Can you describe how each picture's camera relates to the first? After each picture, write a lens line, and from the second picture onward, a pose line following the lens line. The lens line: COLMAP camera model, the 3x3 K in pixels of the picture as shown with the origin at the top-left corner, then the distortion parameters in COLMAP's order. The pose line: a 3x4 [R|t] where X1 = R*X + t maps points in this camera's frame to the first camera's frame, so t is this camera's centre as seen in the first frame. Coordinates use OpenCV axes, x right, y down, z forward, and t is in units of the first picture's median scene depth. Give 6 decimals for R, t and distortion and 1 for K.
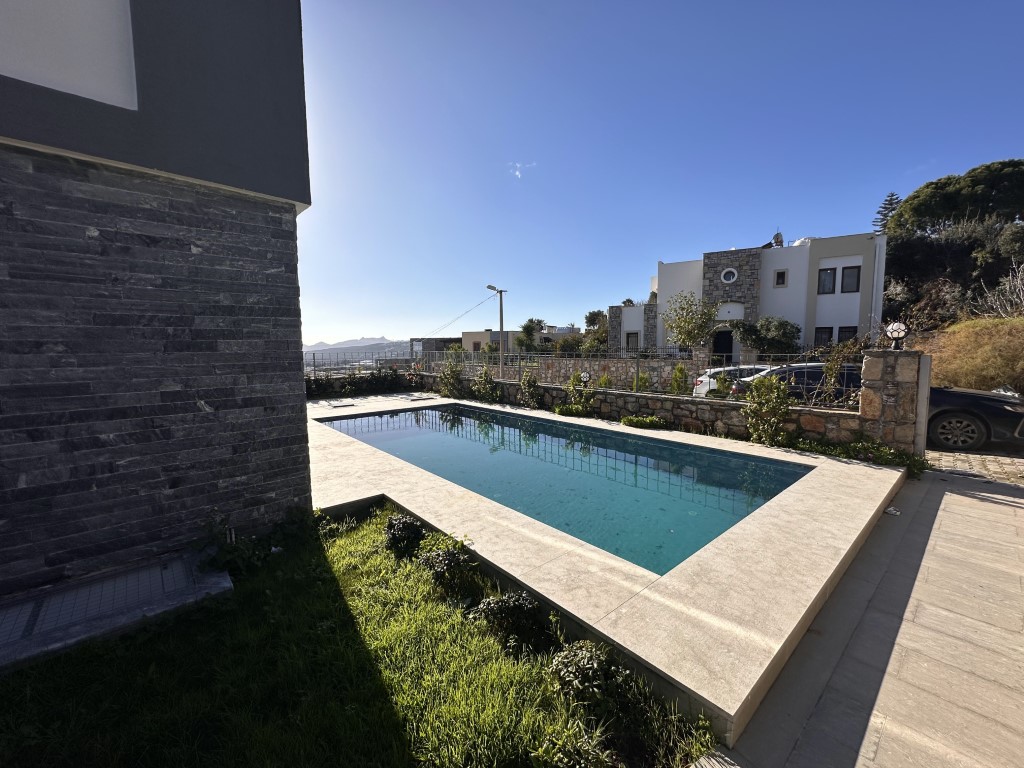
lens RADIAL K [[408.2, 0, 511.0], [0, 408.2, 380.8], [0, 0, 1]] dist [-0.001681, 0.000275]
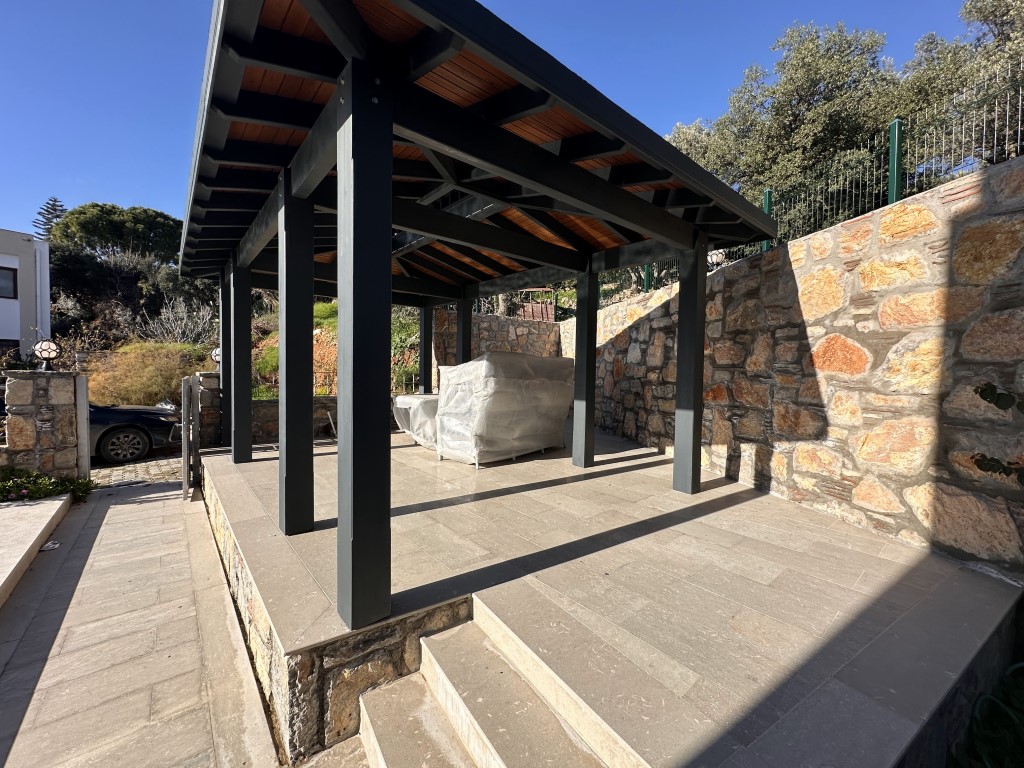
lens RADIAL K [[408.2, 0, 514.4], [0, 408.2, 381.5], [0, 0, 1]] dist [-0.001681, 0.000275]
pose [[-0.002712, -0.022151, 0.999751, 0.013789], [0.064529, 0.997667, 0.022280, -0.003870], [-0.997912, 0.064573, -0.001276, -0.055388]]
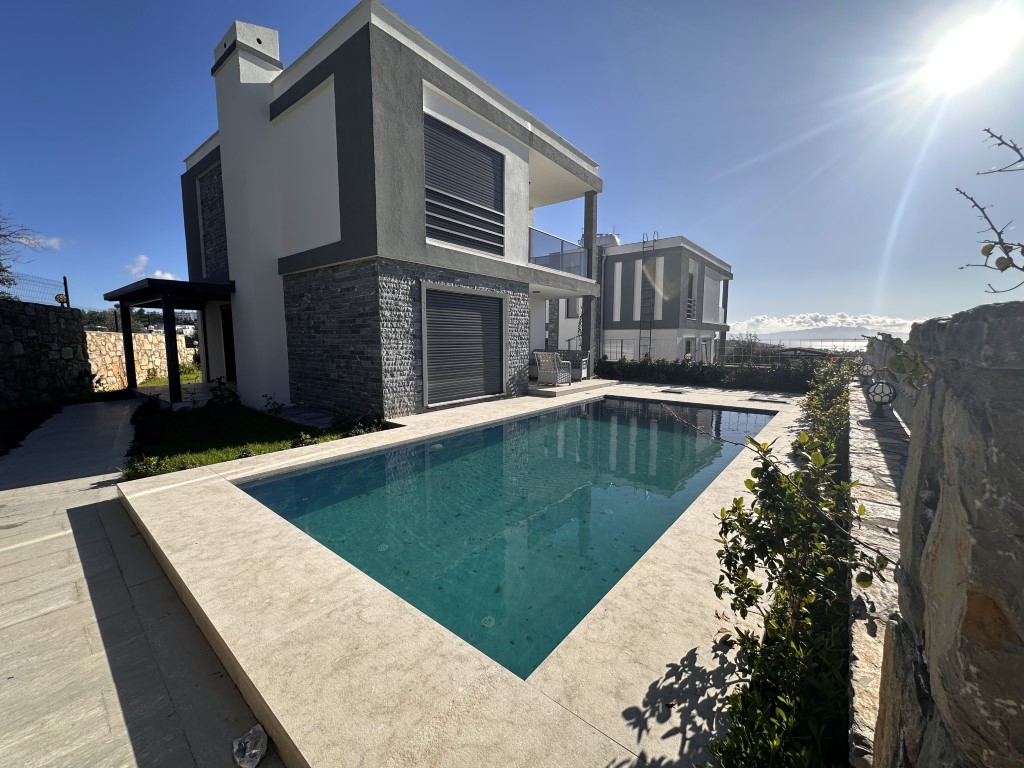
lens RADIAL K [[408.2, 0, 513.1], [0, 408.2, 382.2], [0, 0, 1]] dist [-0.001681, 0.000275]
pose [[0.172323, 0.111642, -0.978693, 0.999480], [-0.082420, 0.991707, 0.098614, -0.060130], [0.981586, 0.063670, 0.180095, 0.873895]]
